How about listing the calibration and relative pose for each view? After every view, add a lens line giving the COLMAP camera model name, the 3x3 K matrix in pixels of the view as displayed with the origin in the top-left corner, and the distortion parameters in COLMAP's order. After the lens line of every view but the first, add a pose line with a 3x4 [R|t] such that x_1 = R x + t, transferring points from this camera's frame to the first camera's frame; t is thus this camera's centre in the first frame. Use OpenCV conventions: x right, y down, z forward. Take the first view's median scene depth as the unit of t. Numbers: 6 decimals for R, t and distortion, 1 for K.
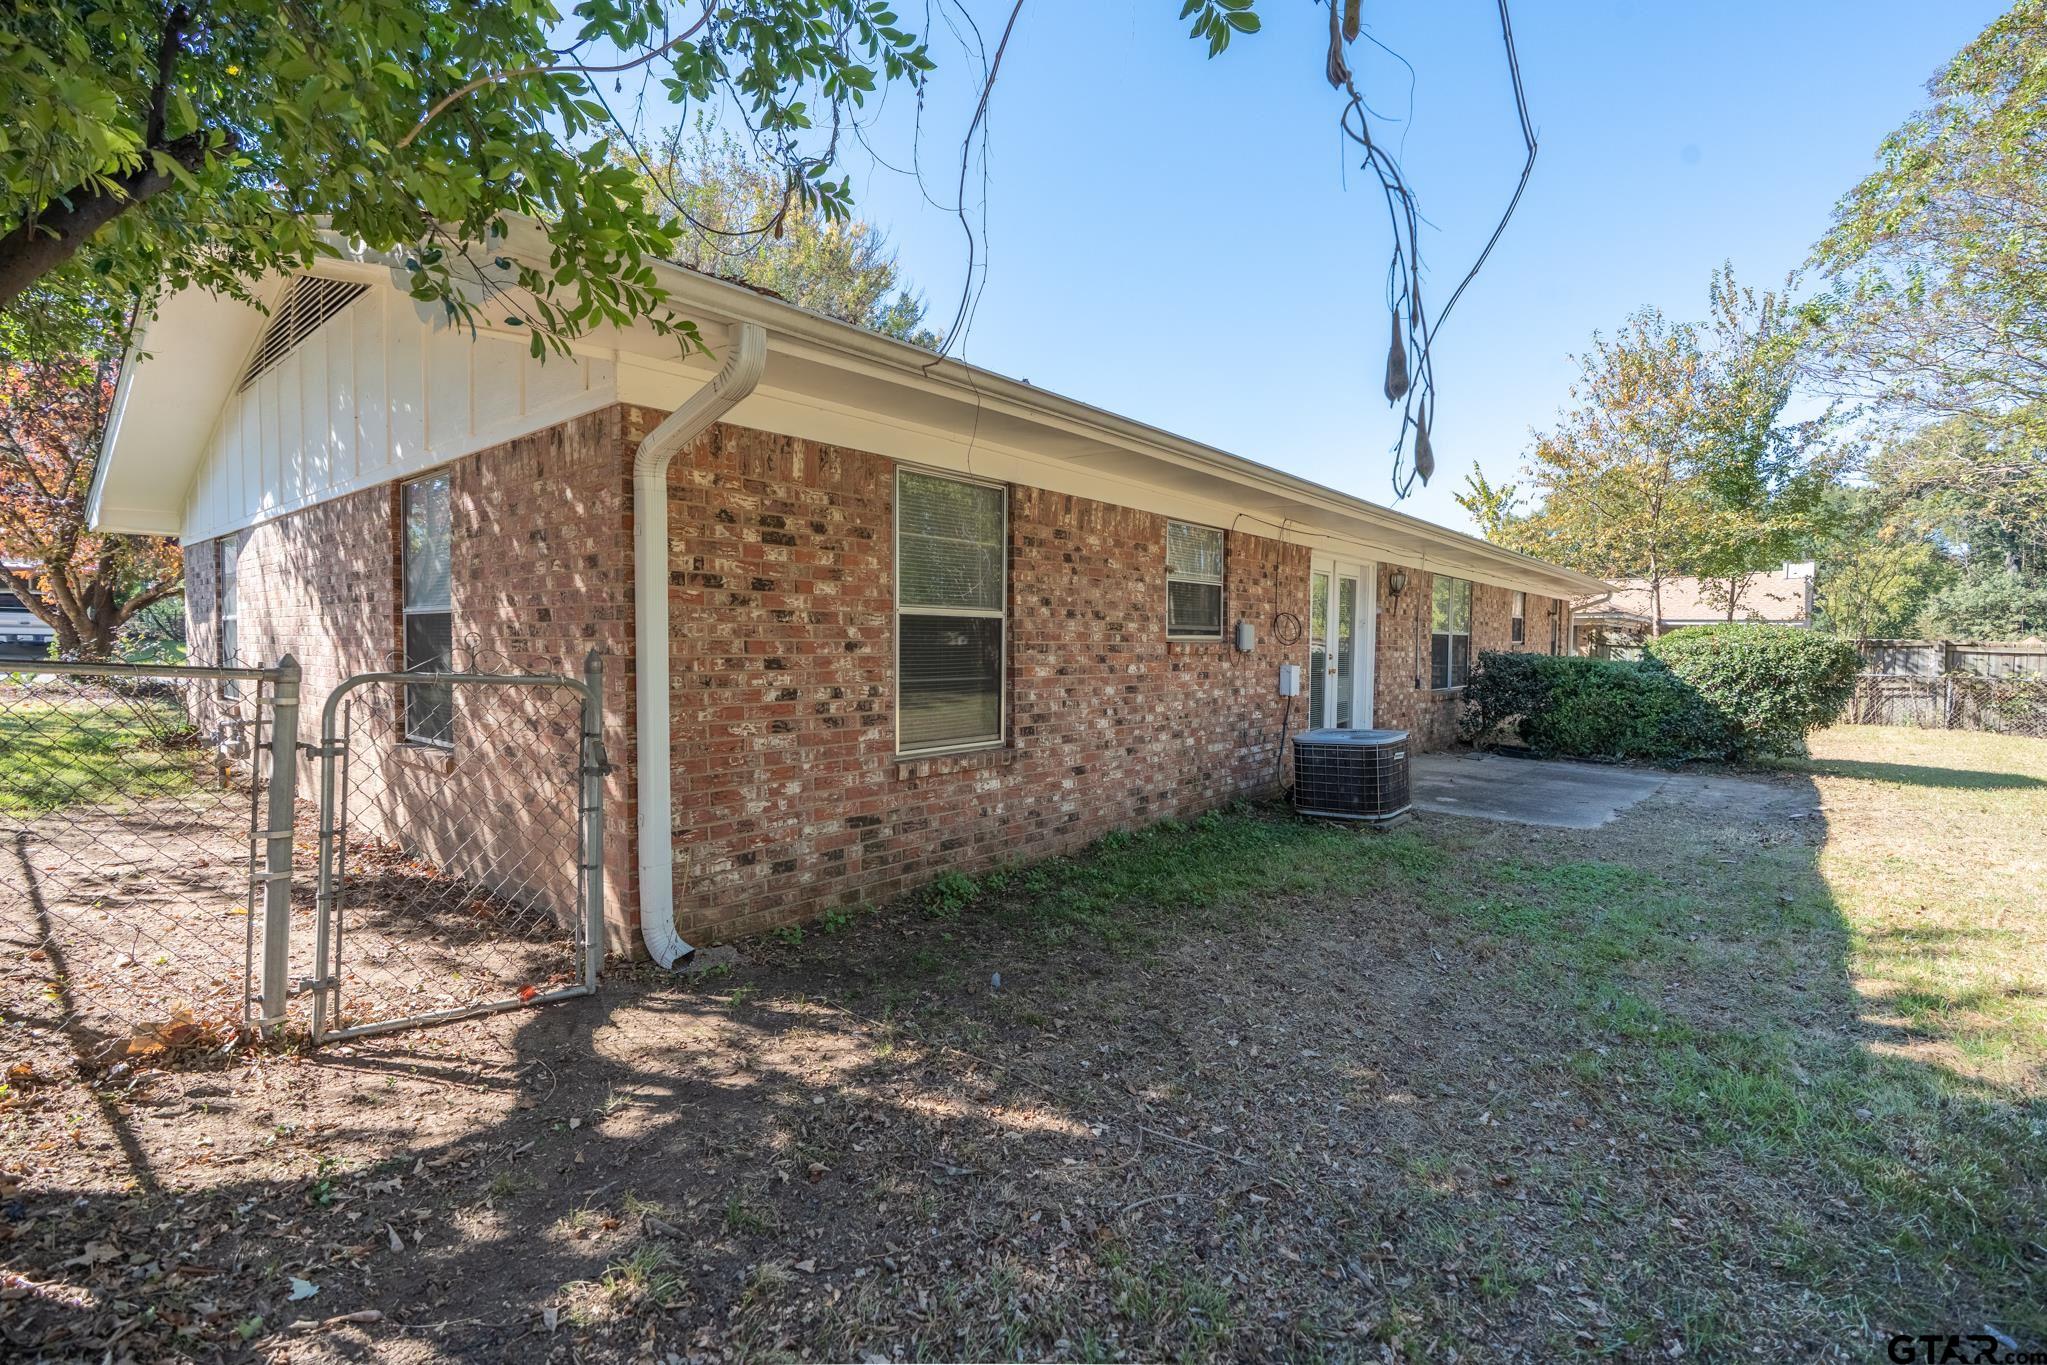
lens RADIAL K [[929.8, 0, 1032.5], [0, 929.8, 684.5], [0, 0, 1]] dist [-0.005301, 0.000070]
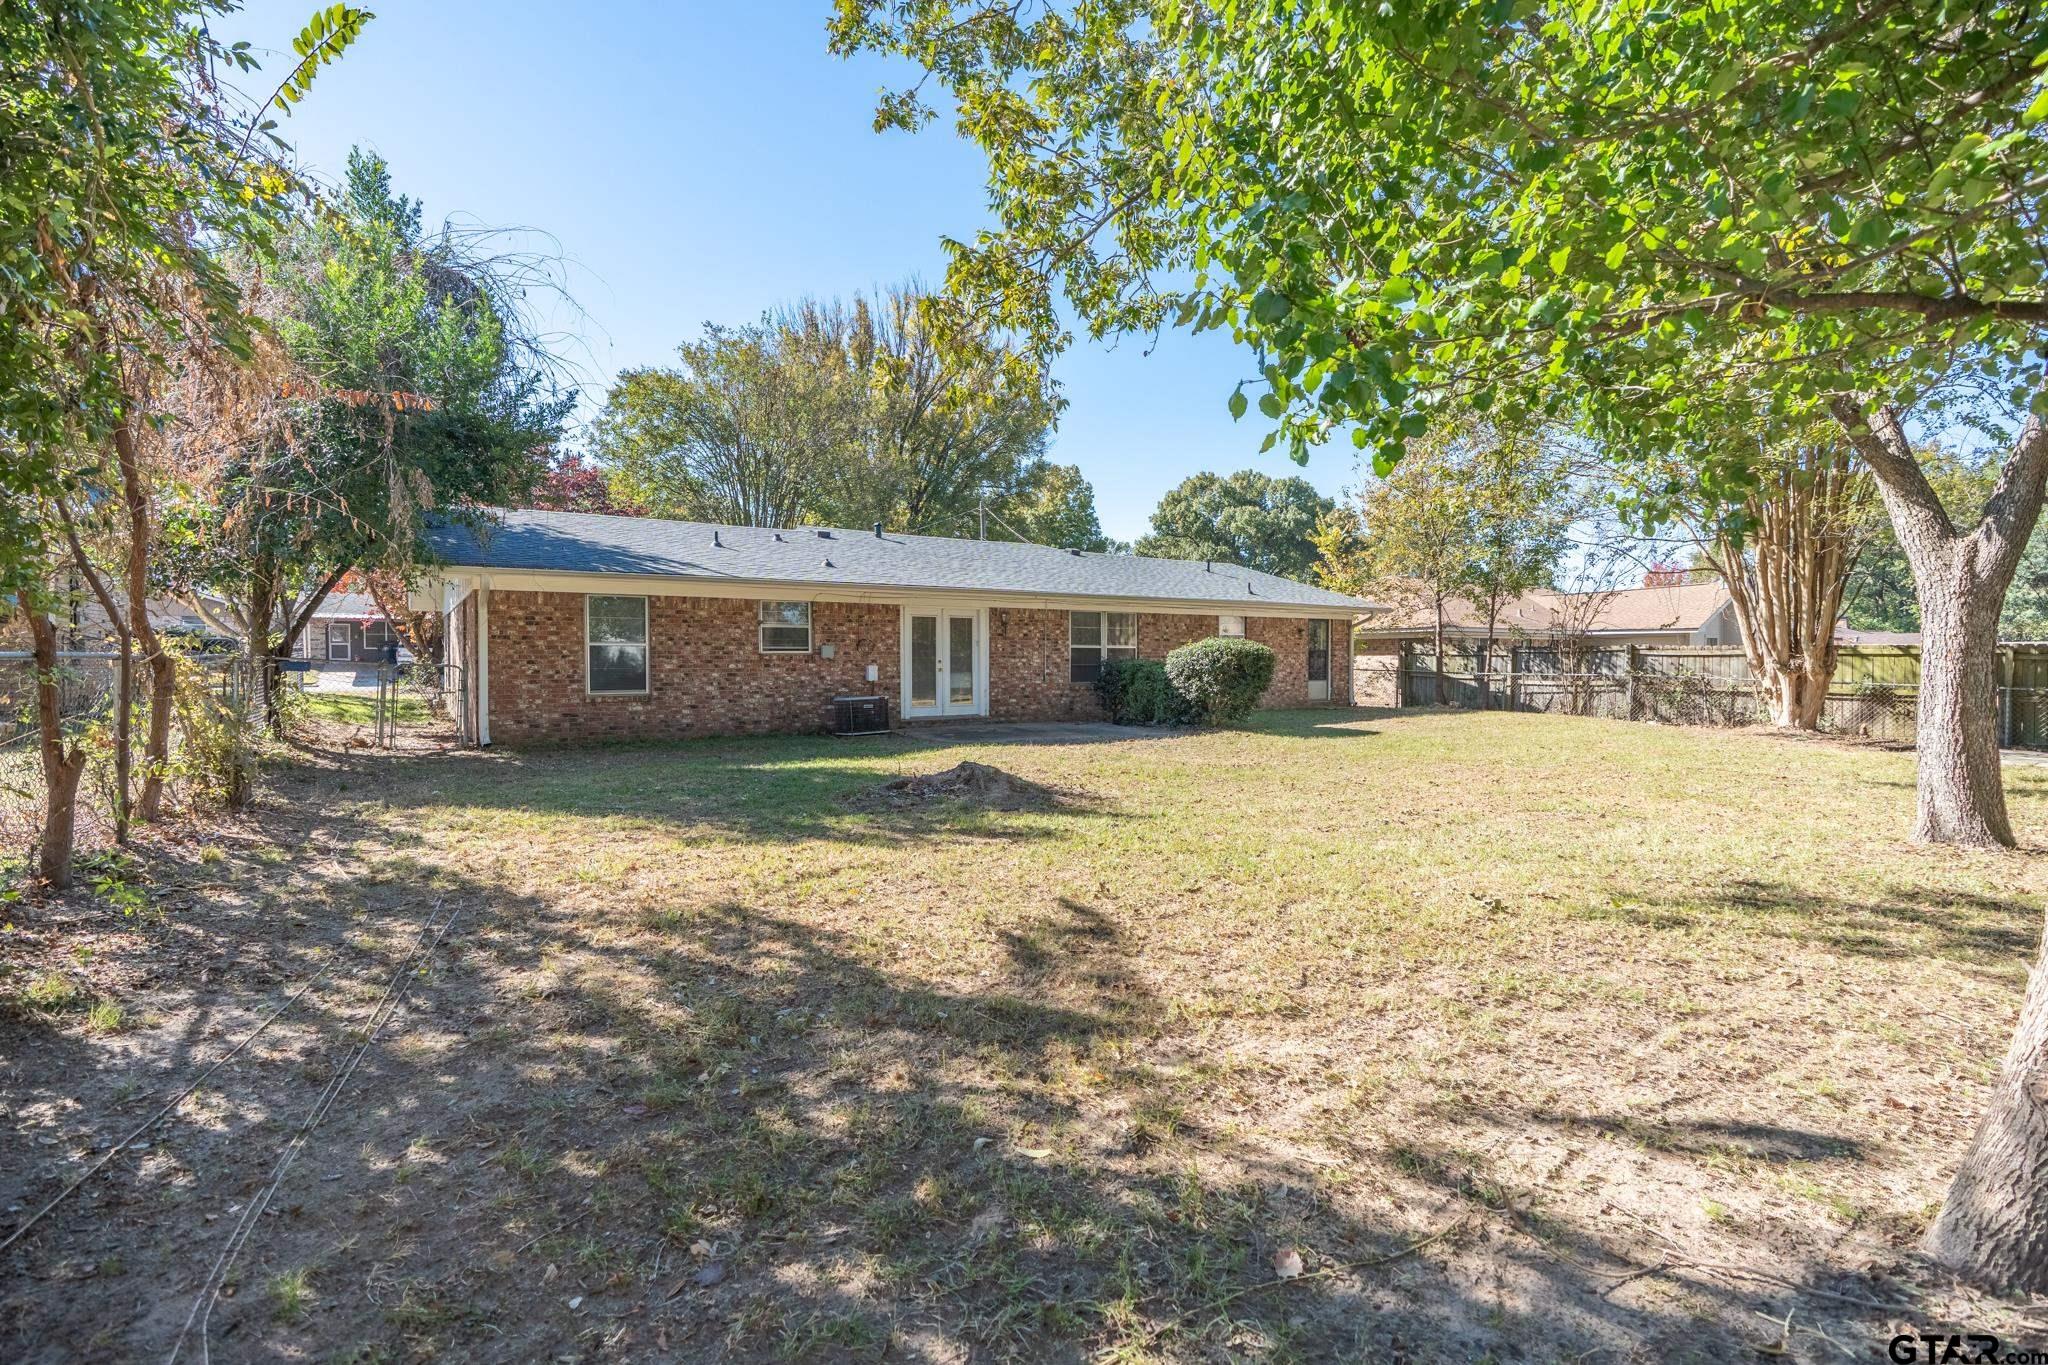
lens RADIAL K [[930.3, 0, 1018.3], [0, 930.3, 672.8], [0, 0, 1]] dist [-0.005301, 0.000070]
pose [[0.957298, -0.010677, -0.288905, 1.623531], [0.000386, 0.999364, -0.035654, 0.092923], [0.289102, 0.034020, 0.956694, -1.137122]]
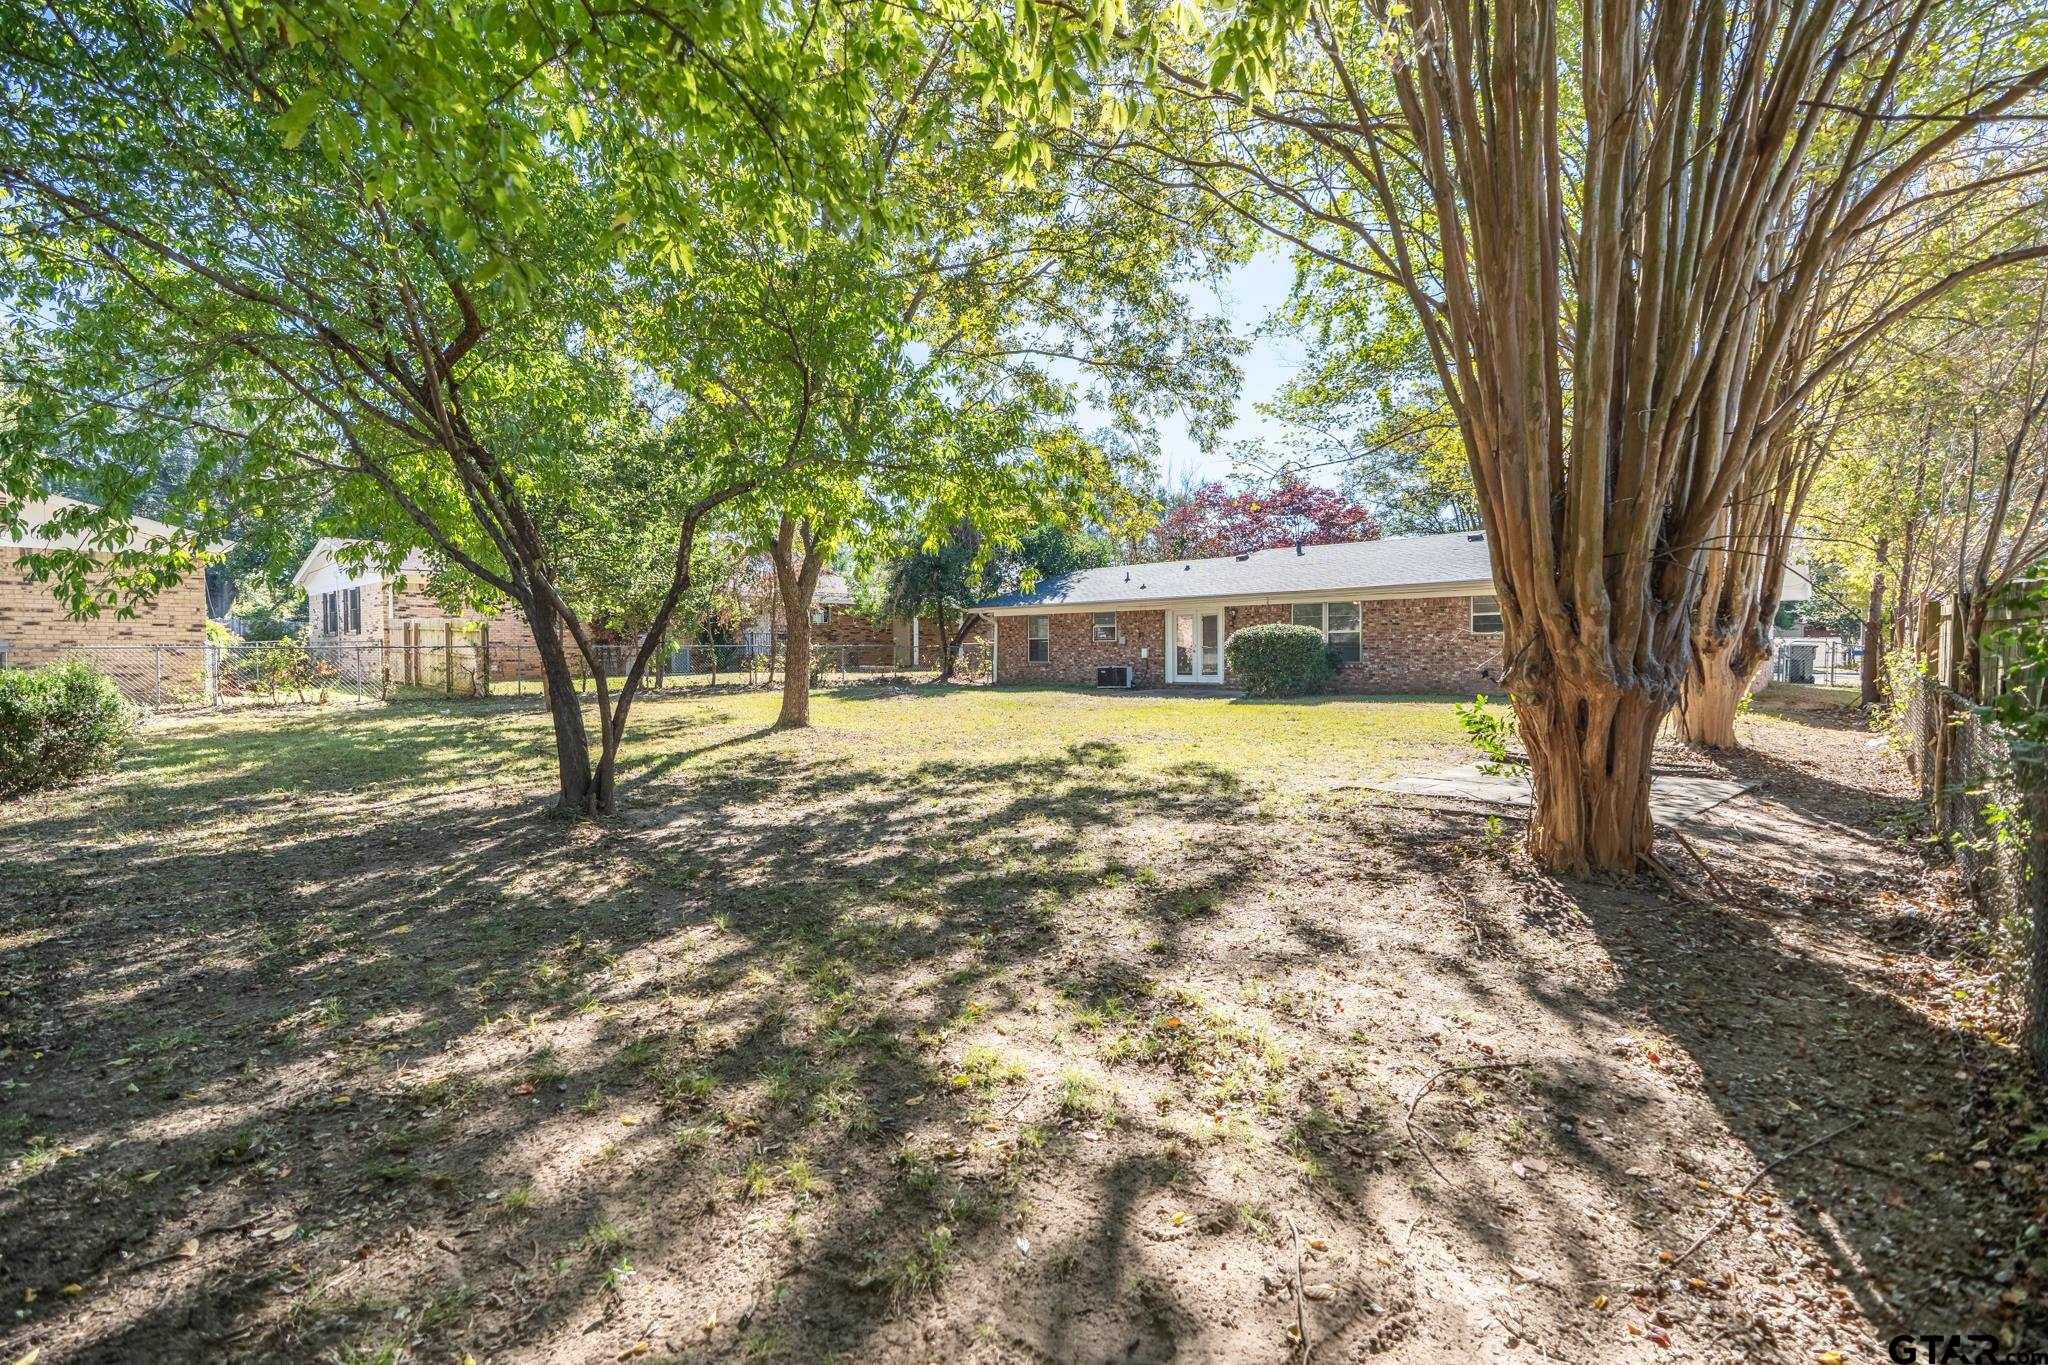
lens RADIAL K [[930.3, 0, 1031.1], [0, 930.3, 683.4], [0, 0, 1]] dist [-0.005301, 0.000070]
pose [[-0.051575, 0.016579, -0.998532, 4.964715], [-0.045341, 0.998792, 0.018925, 0.080828], [0.997639, 0.046250, -0.050761, 1.097933]]
